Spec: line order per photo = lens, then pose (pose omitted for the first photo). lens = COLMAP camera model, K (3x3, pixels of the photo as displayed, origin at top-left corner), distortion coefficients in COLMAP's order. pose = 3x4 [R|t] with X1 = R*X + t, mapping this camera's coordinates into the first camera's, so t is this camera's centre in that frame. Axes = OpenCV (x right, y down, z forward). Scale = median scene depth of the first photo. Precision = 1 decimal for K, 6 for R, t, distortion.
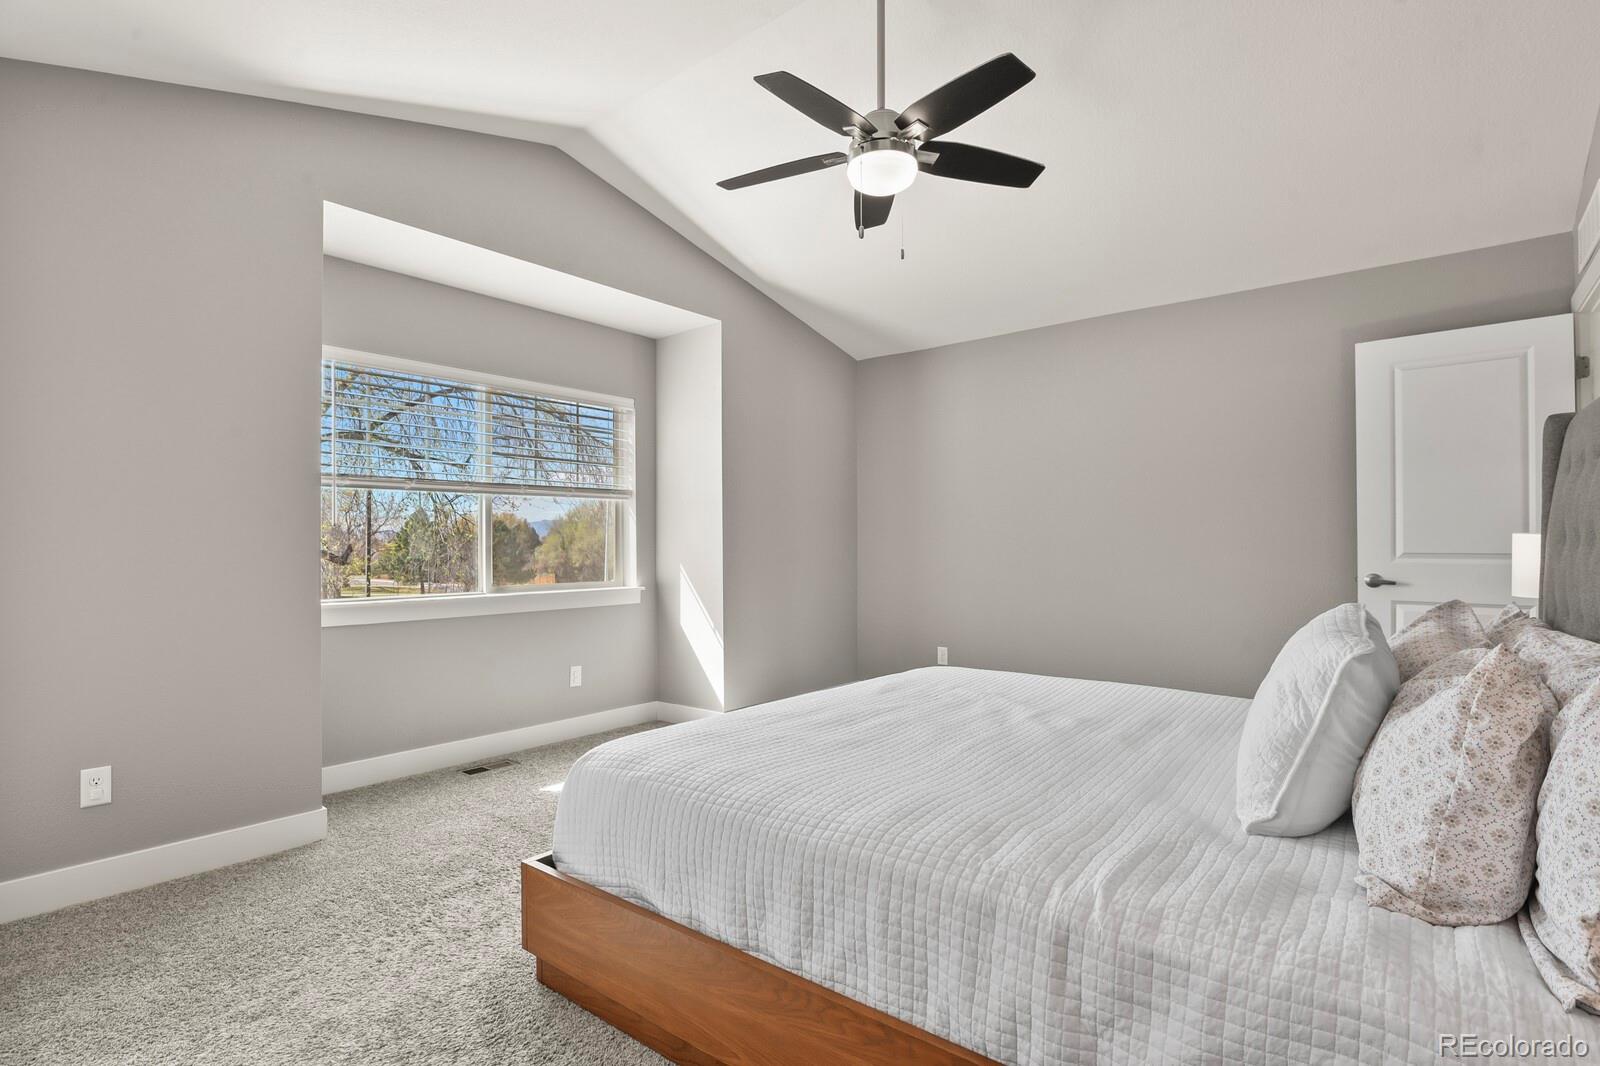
lens RADIAL K [[775.2, 0, 803.8], [0, 775.2, 540.3], [0, 0, 1]] dist [-0.008932, -0.006608]
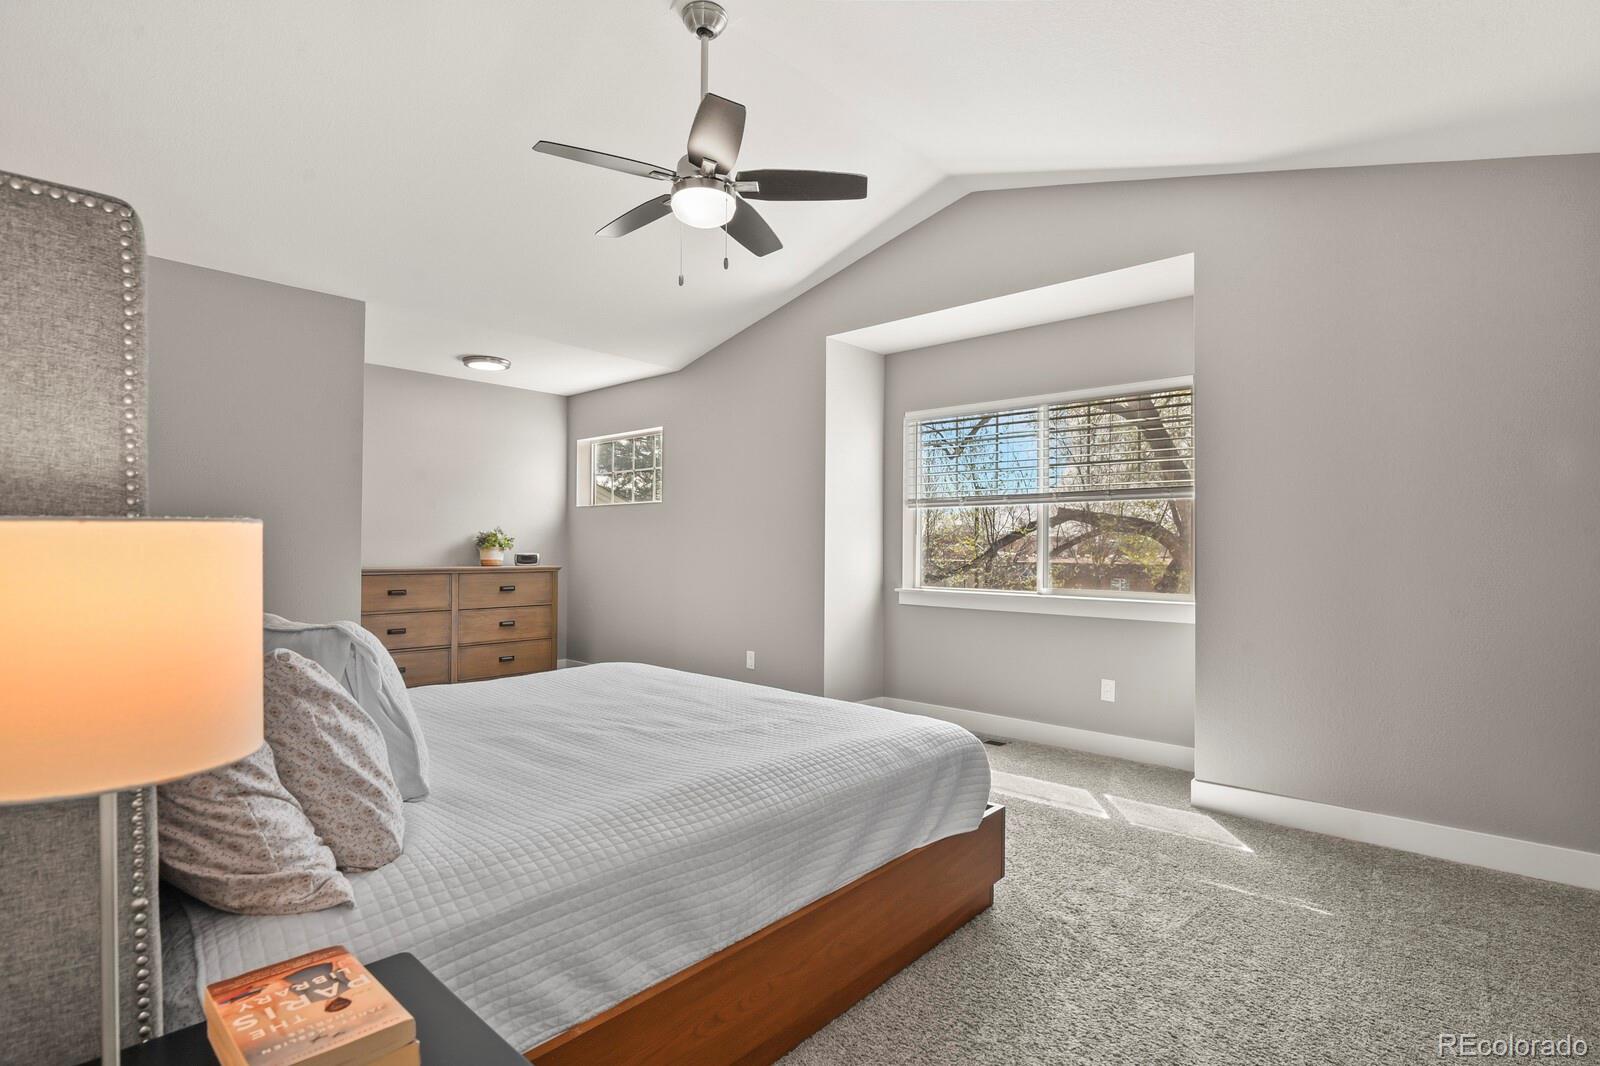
lens RADIAL K [[775.2, 0, 803.8], [0, 775.2, 540.3], [0, 0, 1]] dist [-0.008932, -0.006608]
pose [[-0.044009, -0.009491, -0.998986, 0.744296], [-0.004903, 0.999945, -0.009284, 0.004140], [0.999019, 0.004489, -0.044053, 0.751792]]
